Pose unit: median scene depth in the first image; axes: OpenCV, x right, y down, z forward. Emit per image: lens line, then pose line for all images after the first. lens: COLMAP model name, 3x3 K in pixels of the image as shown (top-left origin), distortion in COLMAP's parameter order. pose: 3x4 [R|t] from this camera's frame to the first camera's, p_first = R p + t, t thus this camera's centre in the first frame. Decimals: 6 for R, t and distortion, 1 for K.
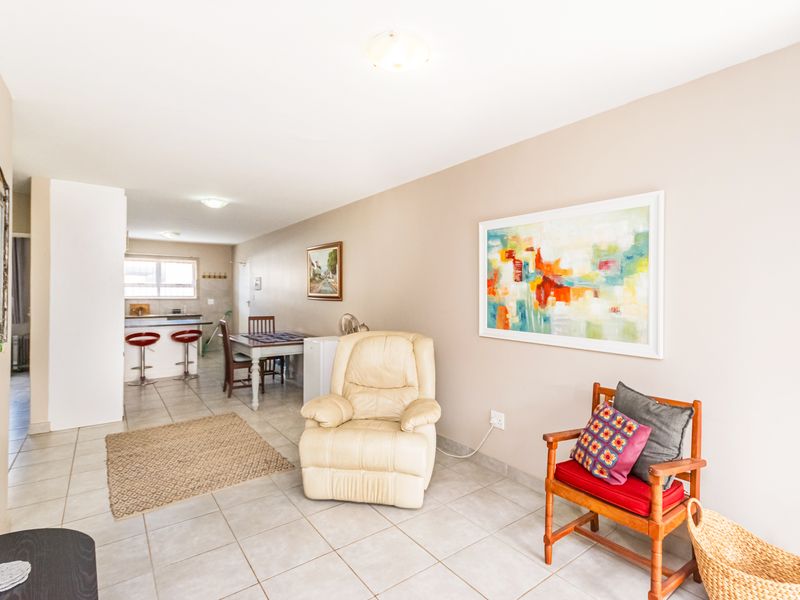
lens RADIAL K [[398.2, 0, 398.9], [0, 398.2, 296.0], [0, 0, 1]] dist [0.014874, 0.000096]
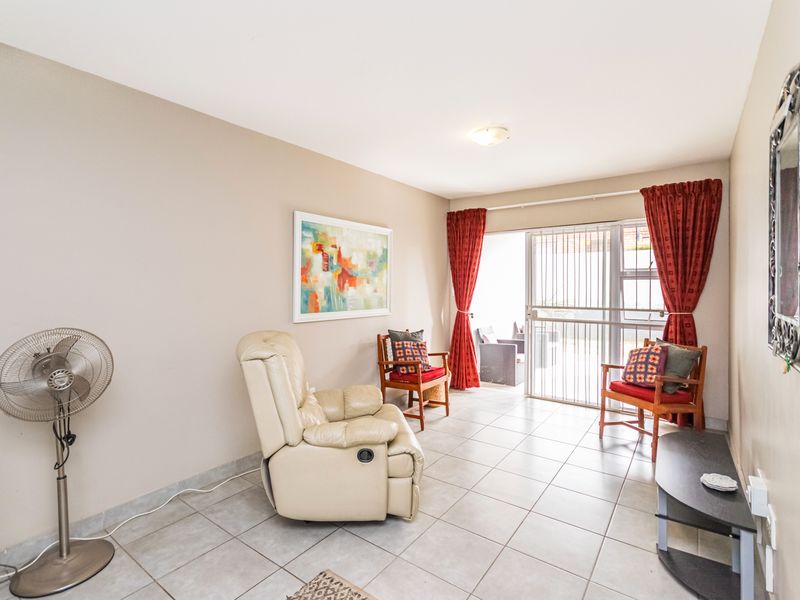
lens RADIAL K [[398.2, 0, 399.8], [0, 398.2, 291.5], [0, 0, 1]] dist [0.014874, 0.000096]
pose [[-0.286148, -0.017616, 0.958024, -0.929954], [0.012834, 0.999671, 0.022215, 0.000998], [-0.958100, 0.018652, -0.285827, 1.143943]]
